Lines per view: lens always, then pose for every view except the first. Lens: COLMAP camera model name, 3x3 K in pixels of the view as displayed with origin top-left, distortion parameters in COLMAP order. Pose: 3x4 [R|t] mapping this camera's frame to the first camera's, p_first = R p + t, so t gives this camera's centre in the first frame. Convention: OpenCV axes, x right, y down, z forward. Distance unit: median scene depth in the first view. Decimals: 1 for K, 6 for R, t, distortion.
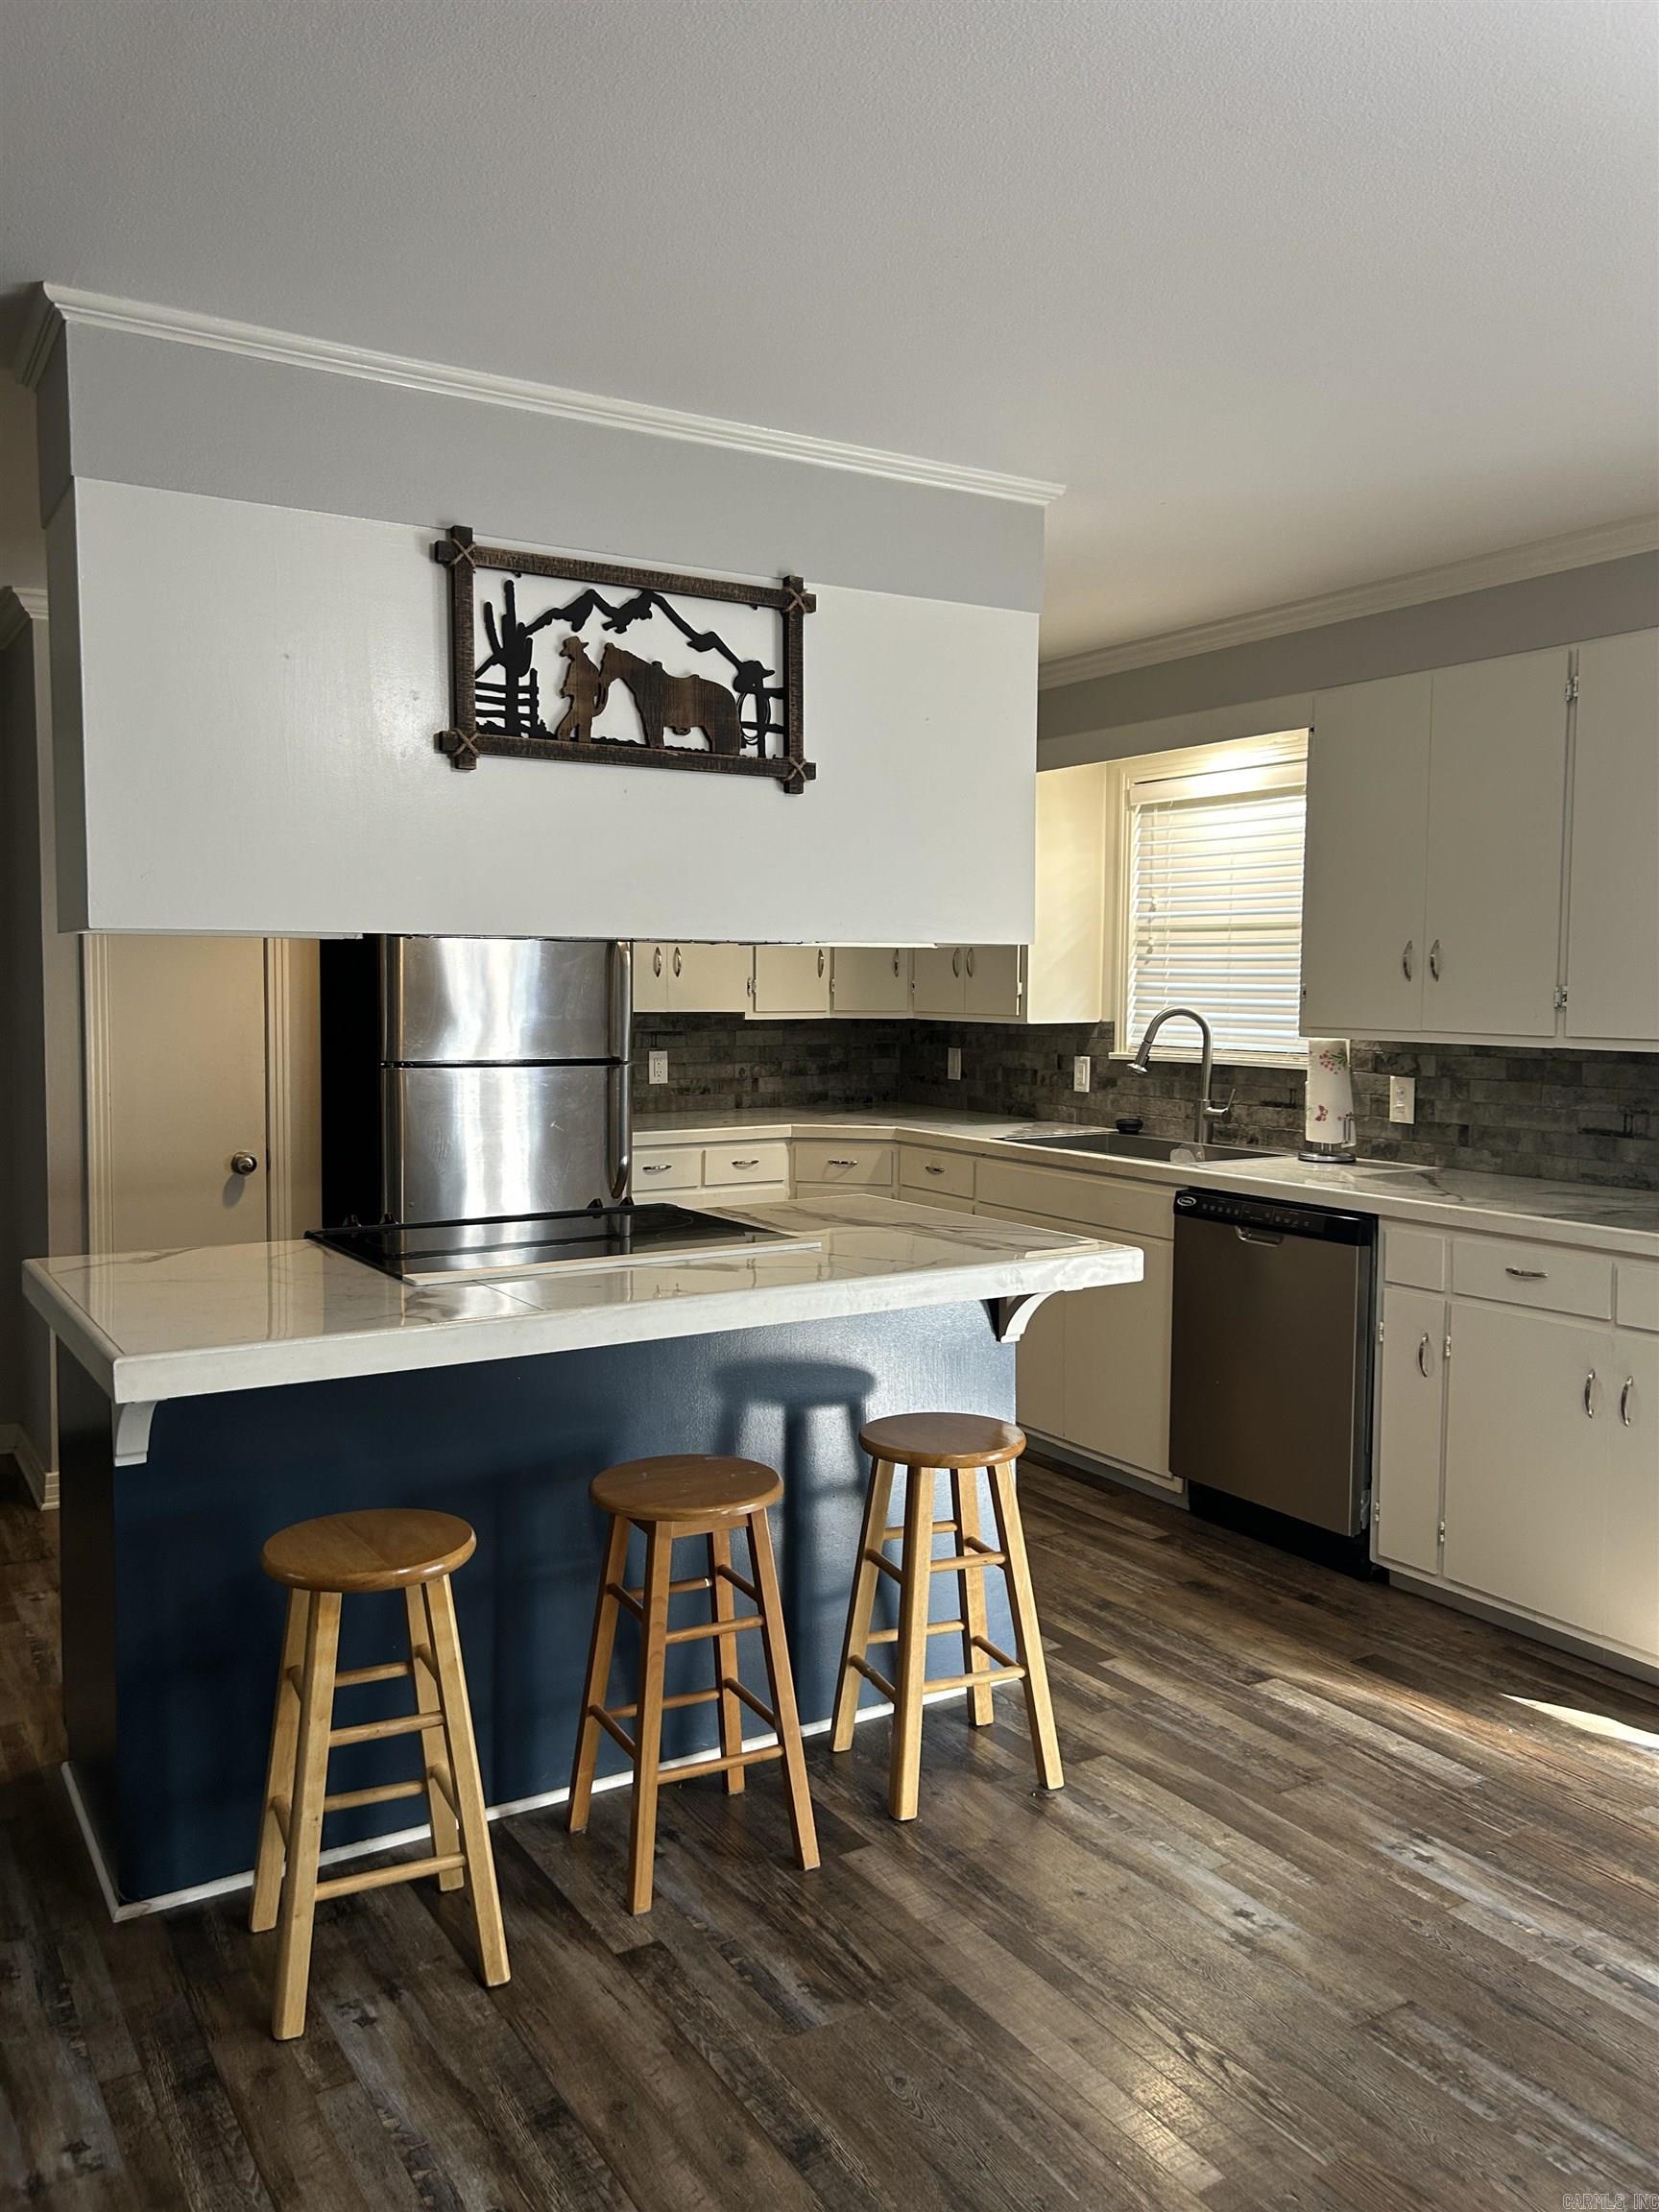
lens RADIAL K [[1673.6, 0, 805.9], [0, 1673.6, 1089.5], [0, 0, 1]] dist [0.047802, -0.055972]
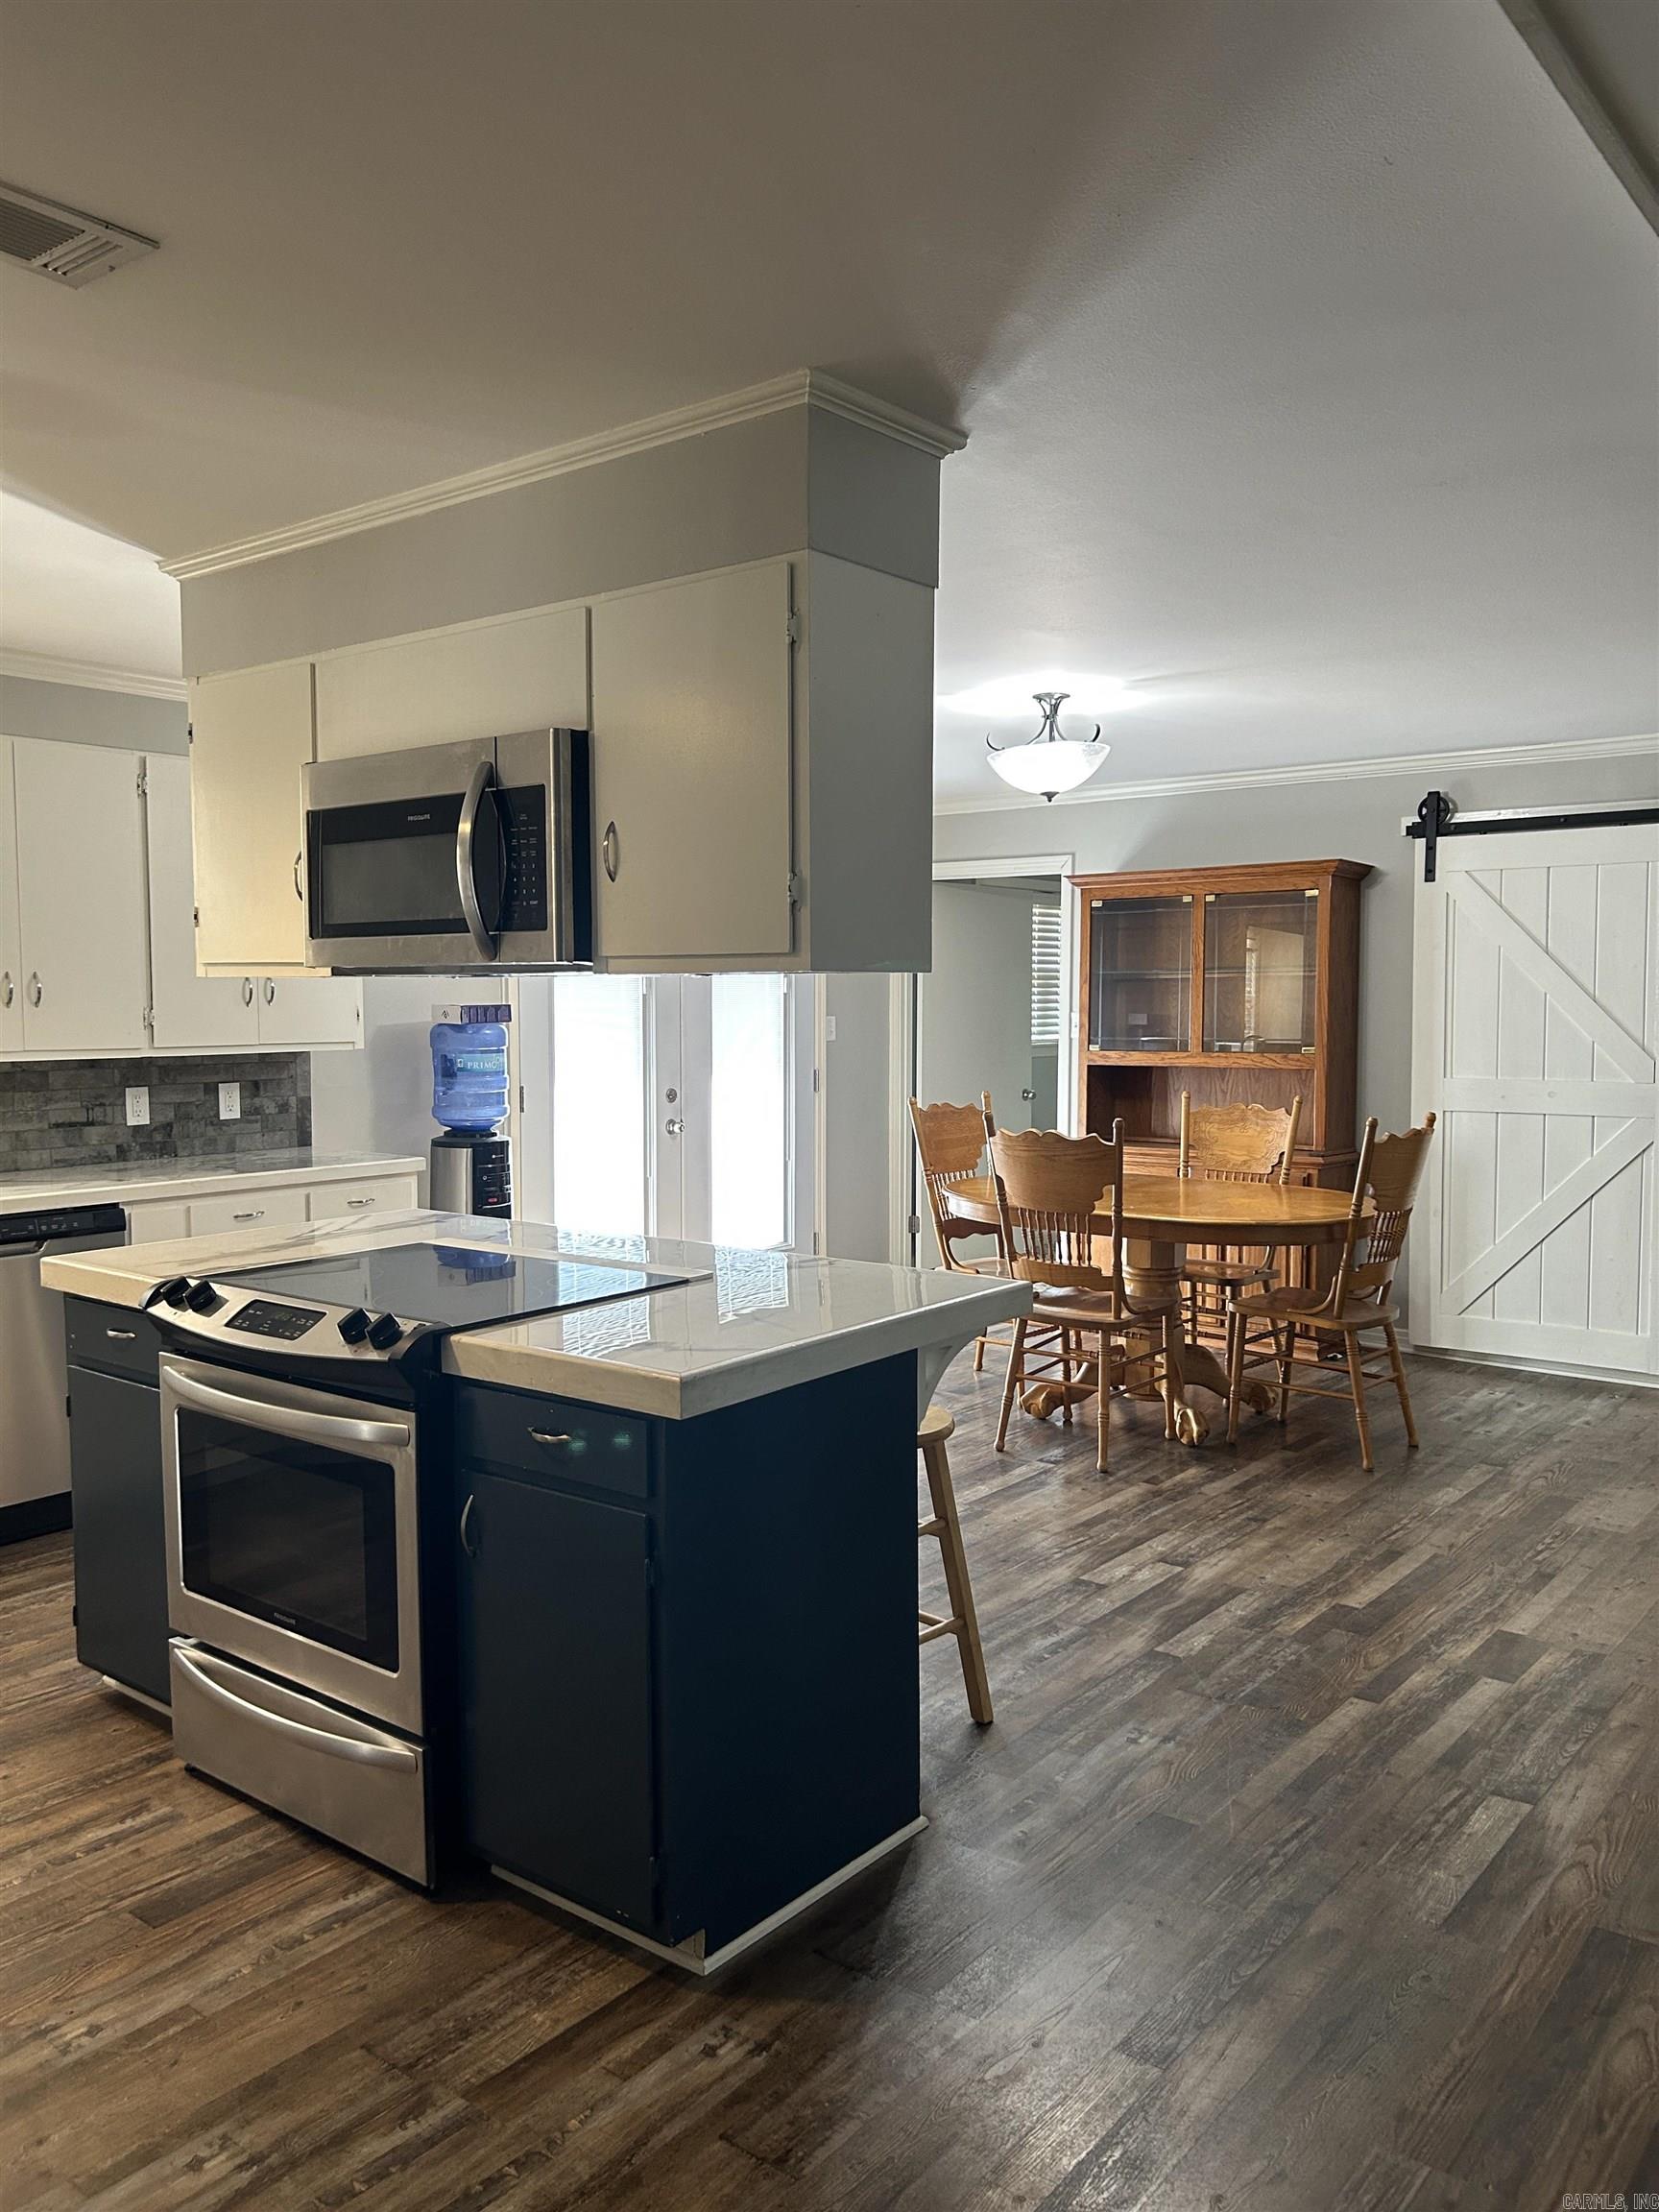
lens RADIAL K [[1673.6, 0, 813.6], [0, 1673.6, 1100.4], [0, 0, 1]] dist [0.047802, -0.055972]
pose [[-0.341740, -0.062706, 0.937700, -1.124788], [0.063226, 0.993977, 0.089512, -0.087740], [-0.937665, 0.089877, -0.335717, 1.108595]]
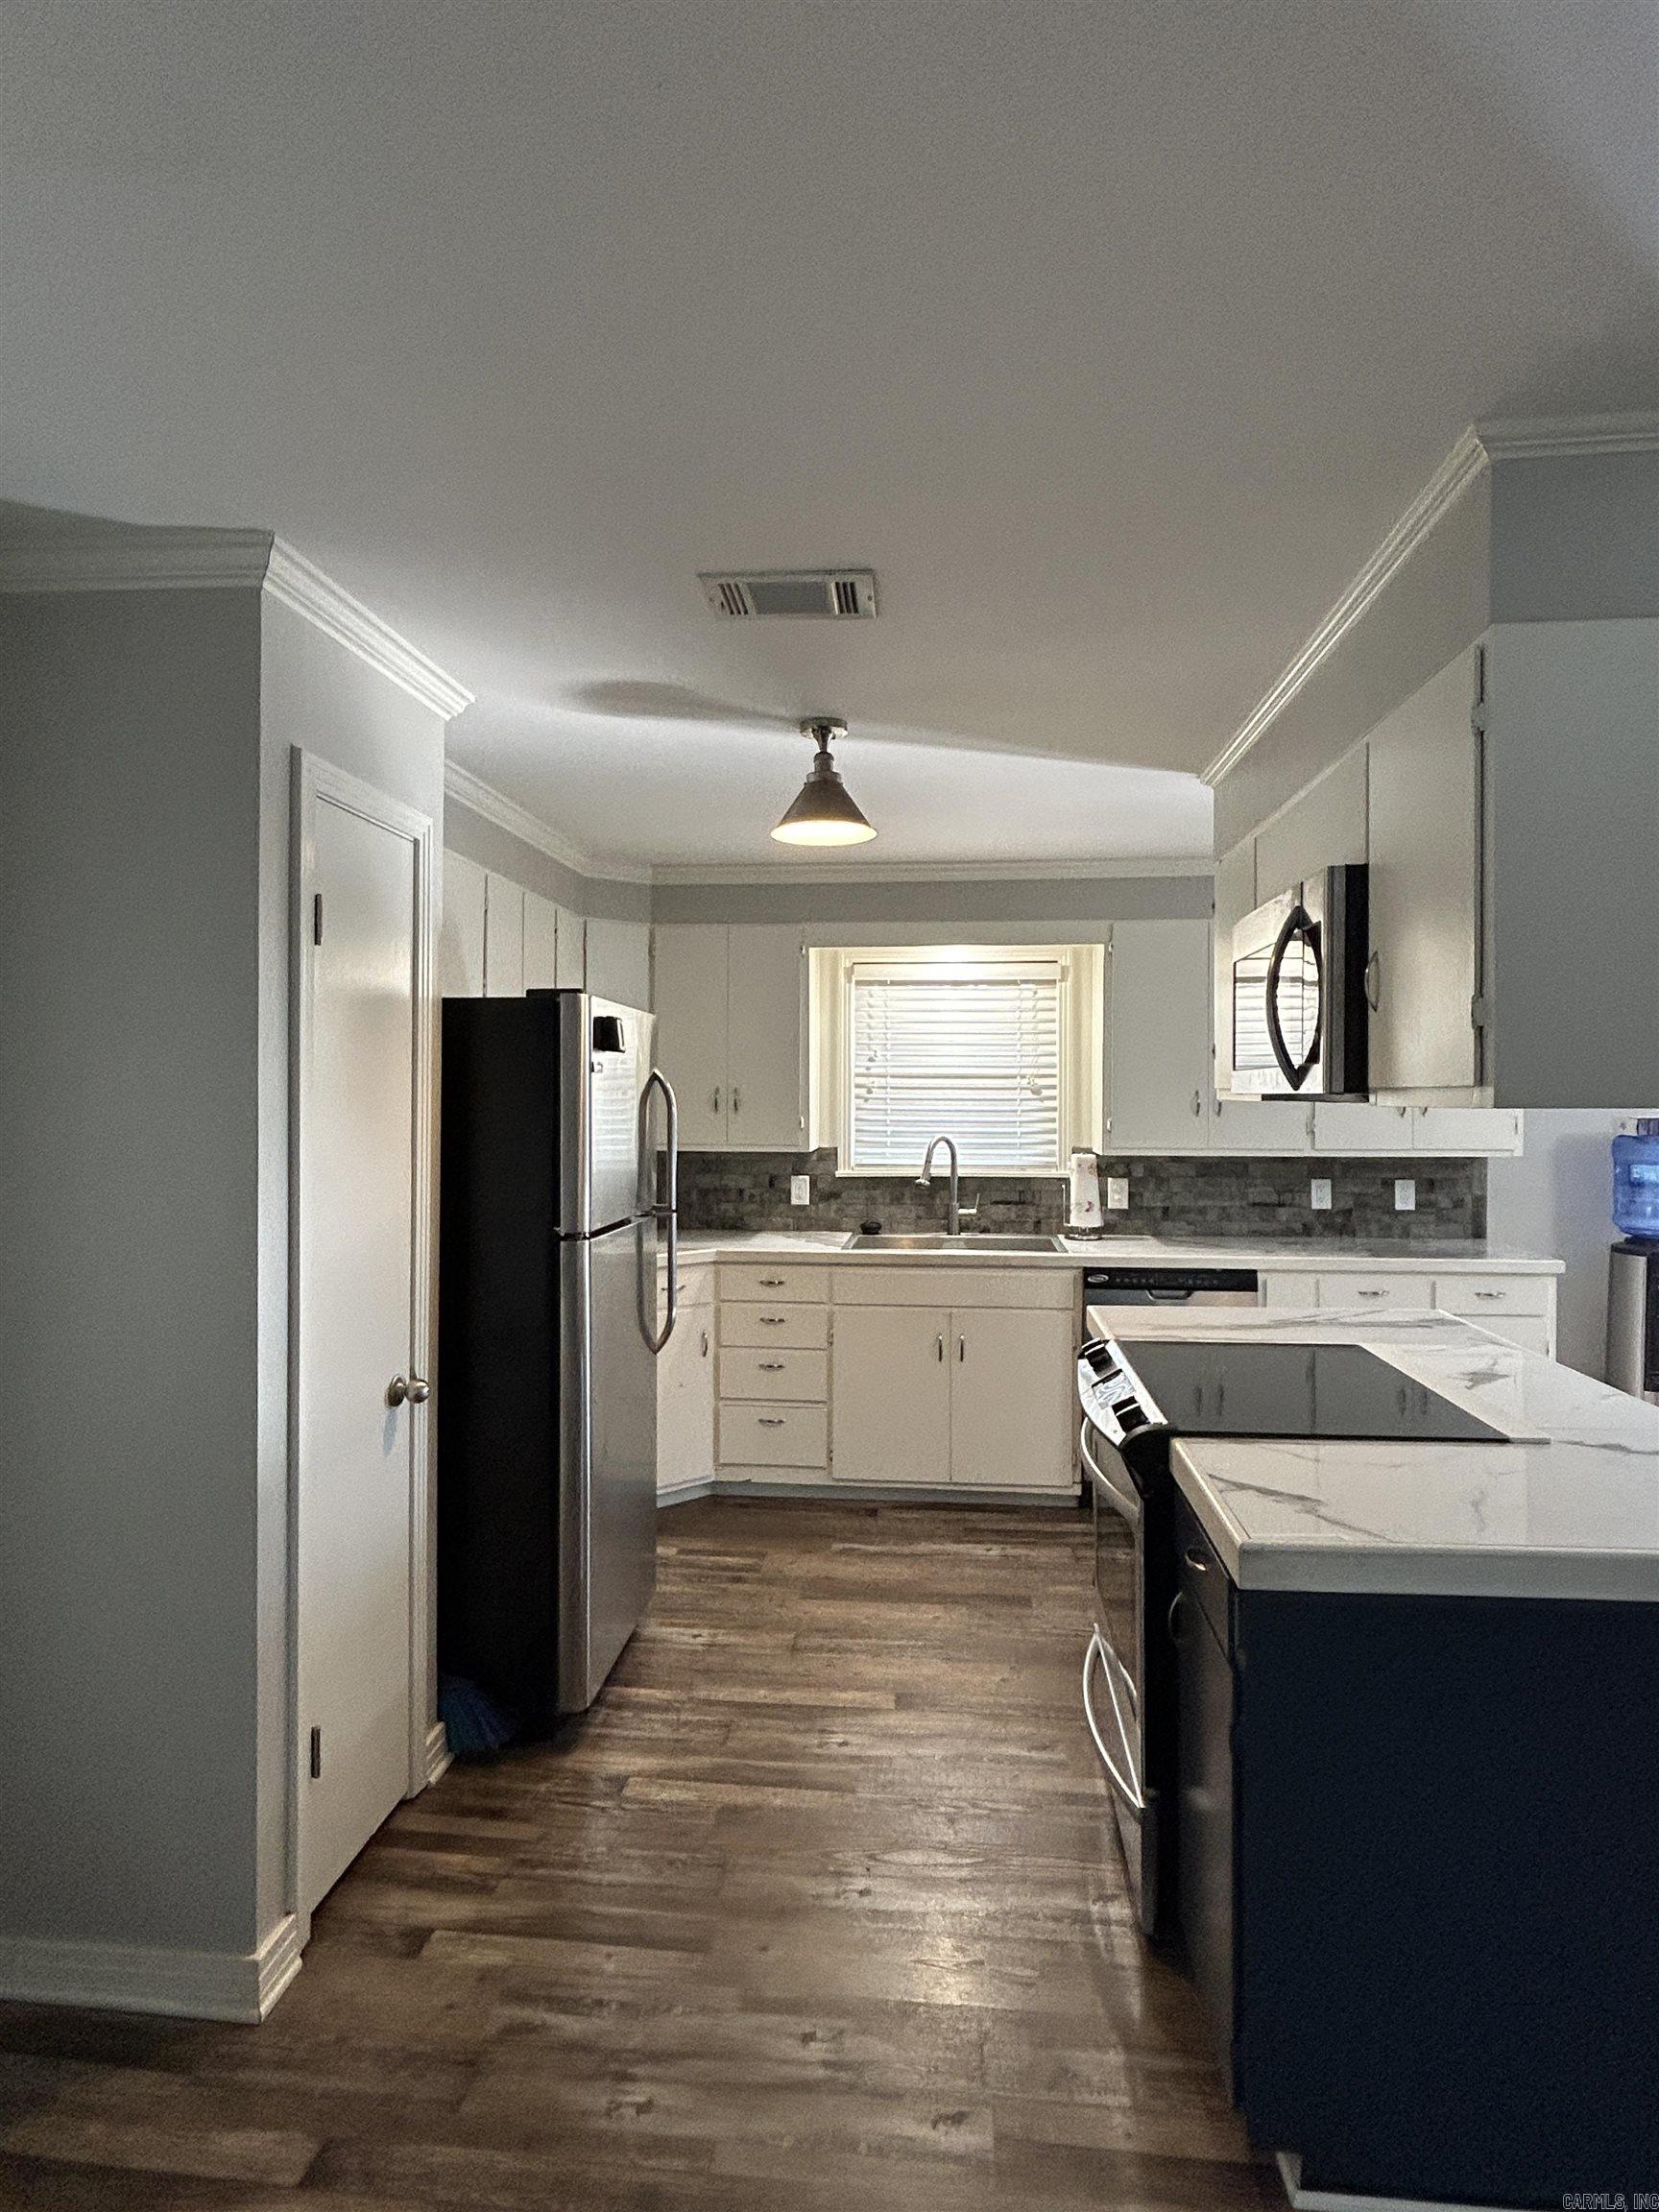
lens RADIAL K [[1217.8, 0, 824.2], [0, 1217.8, 1103.3], [0, 0, 1]] dist [-0.005043, 0.004613]
pose [[0.604851, -0.012440, 0.796241, -0.928478], [0.056182, 0.998053, -0.027085, -0.082337], [-0.794354, 0.061116, 0.604373, 0.753053]]
